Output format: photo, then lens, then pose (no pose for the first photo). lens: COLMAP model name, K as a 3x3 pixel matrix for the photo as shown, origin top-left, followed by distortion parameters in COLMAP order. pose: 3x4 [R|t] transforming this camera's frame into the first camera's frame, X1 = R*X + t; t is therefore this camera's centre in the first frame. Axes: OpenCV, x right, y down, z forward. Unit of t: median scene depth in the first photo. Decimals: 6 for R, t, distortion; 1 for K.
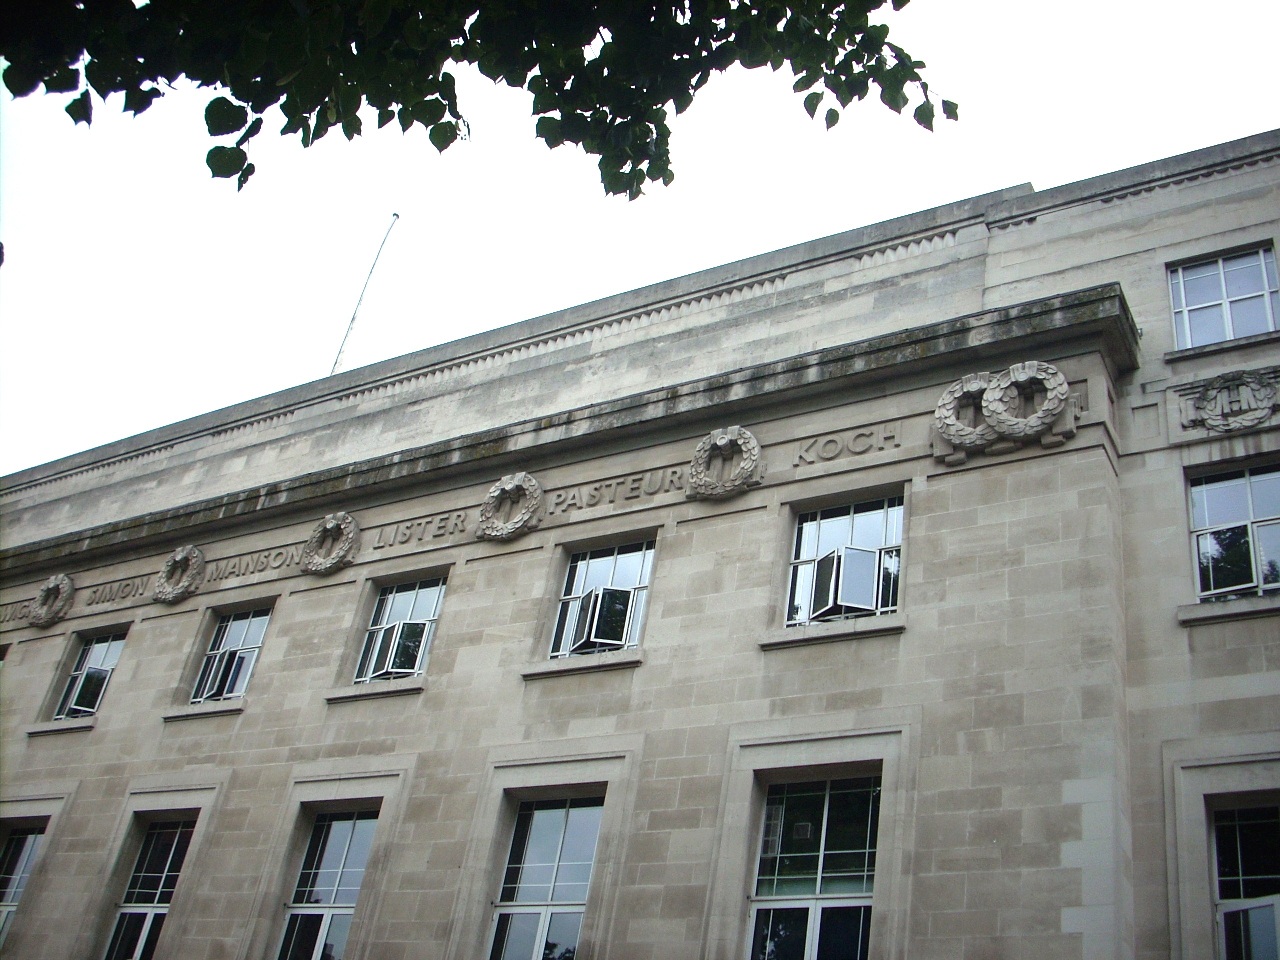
lens RADIAL K [[1360.8, 0, 637.4], [0, 1360.8, 501.4], [0, 0, 1]] dist [-0.169964, 0.132251]
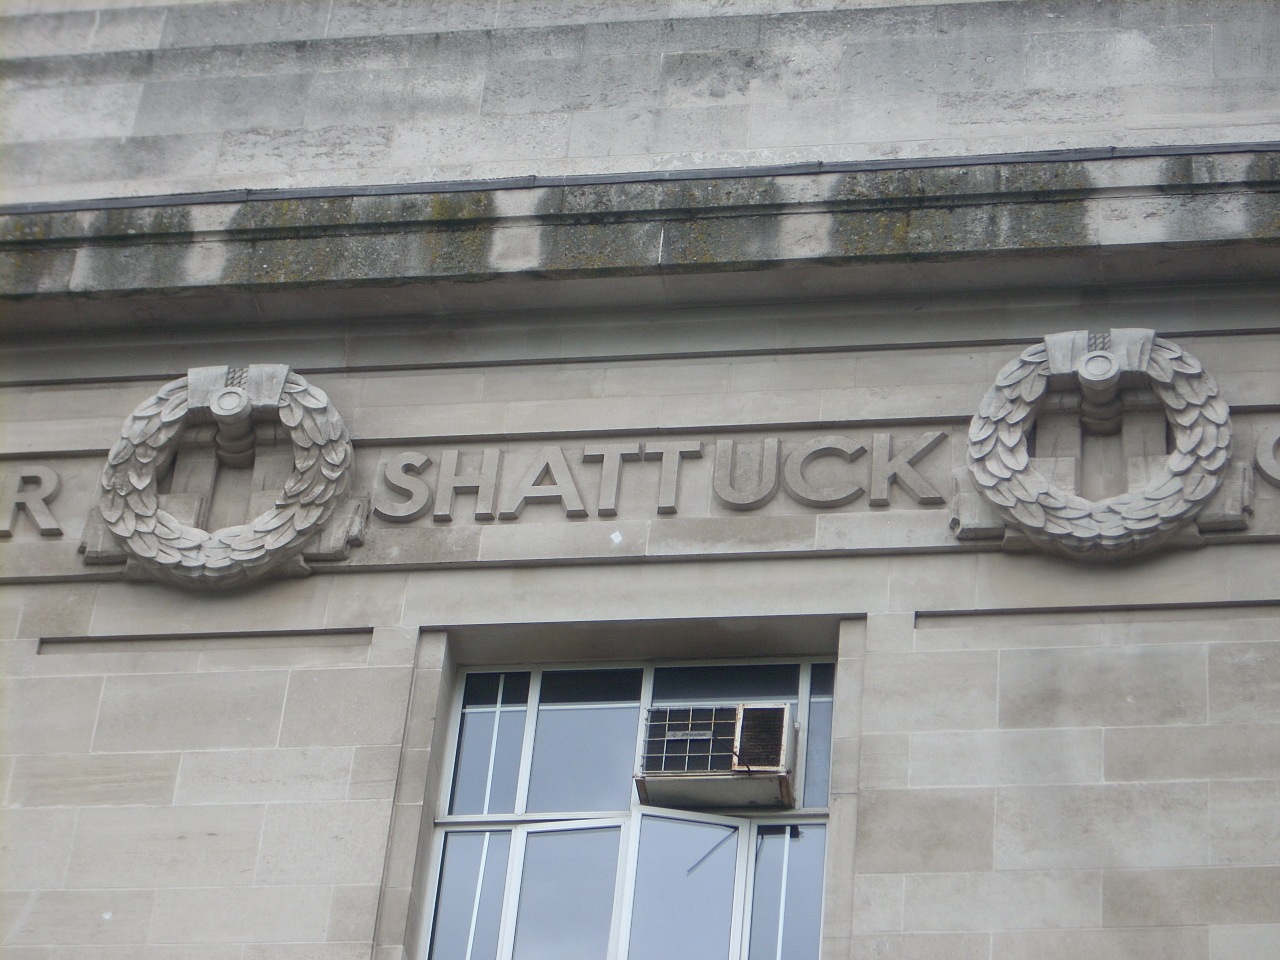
lens RADIAL K [[4066.0, 0, 640.0], [0, 4066.0, 480.0], [0, 0, 1]] dist [0.097198, -5.343773]
pose [[0.930309, 0.162849, 0.328642, -0.298733], [-0.145721, 0.986381, -0.076270, 0.058195], [-0.336586, 0.023065, 0.941370, 0.172349]]
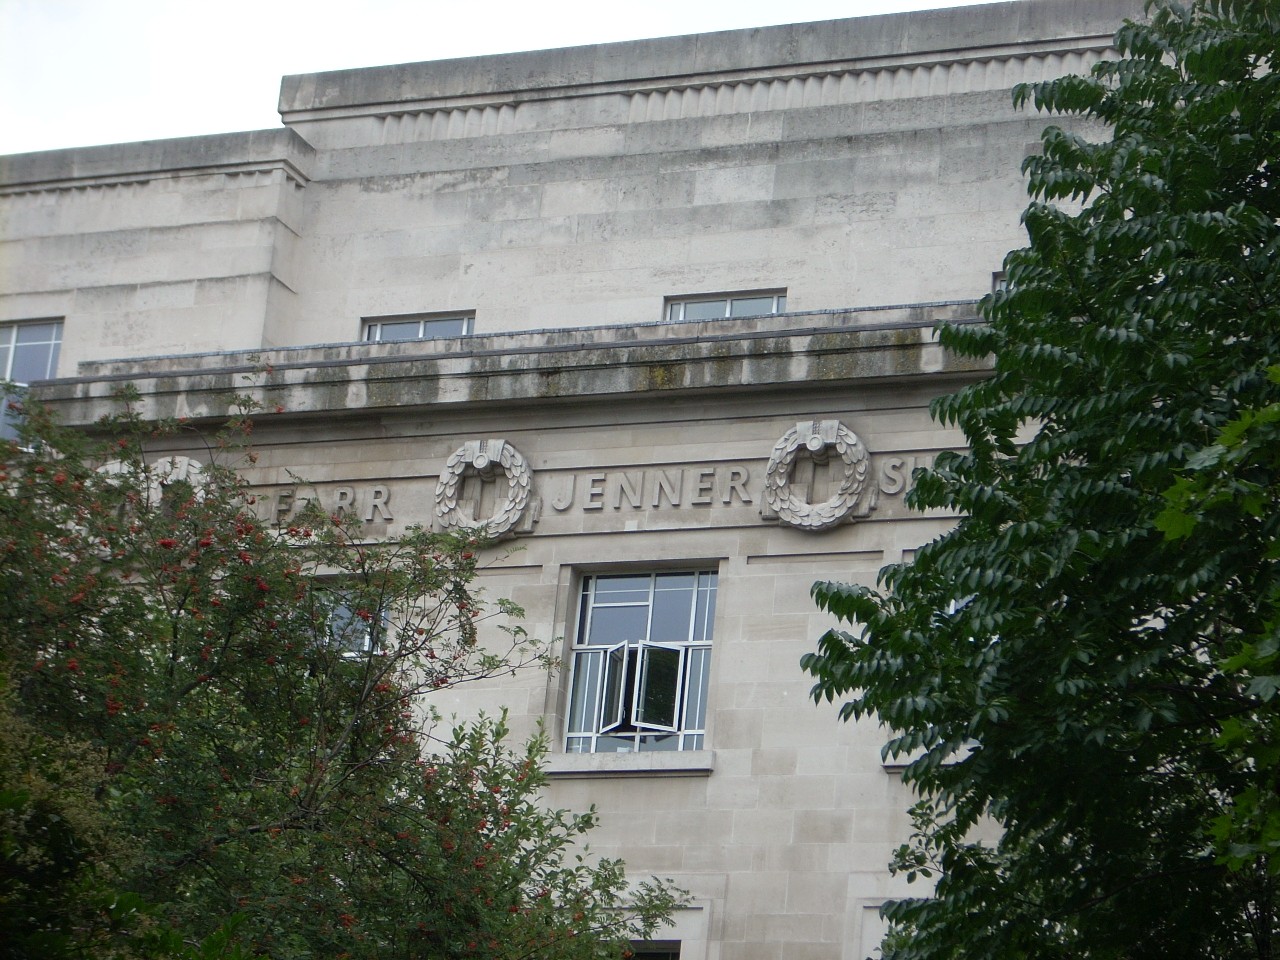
lens RADIAL K [[4066.0, 0, 640.0], [0, 4066.0, 480.0], [0, 0, 1]] dist [0.097198, -5.343773]
pose [[0.991424, -0.027823, 0.127689, -0.588247], [-0.007116, 0.964130, 0.265333, -1.153232], [-0.130491, -0.263967, 0.955664, -2.022607]]
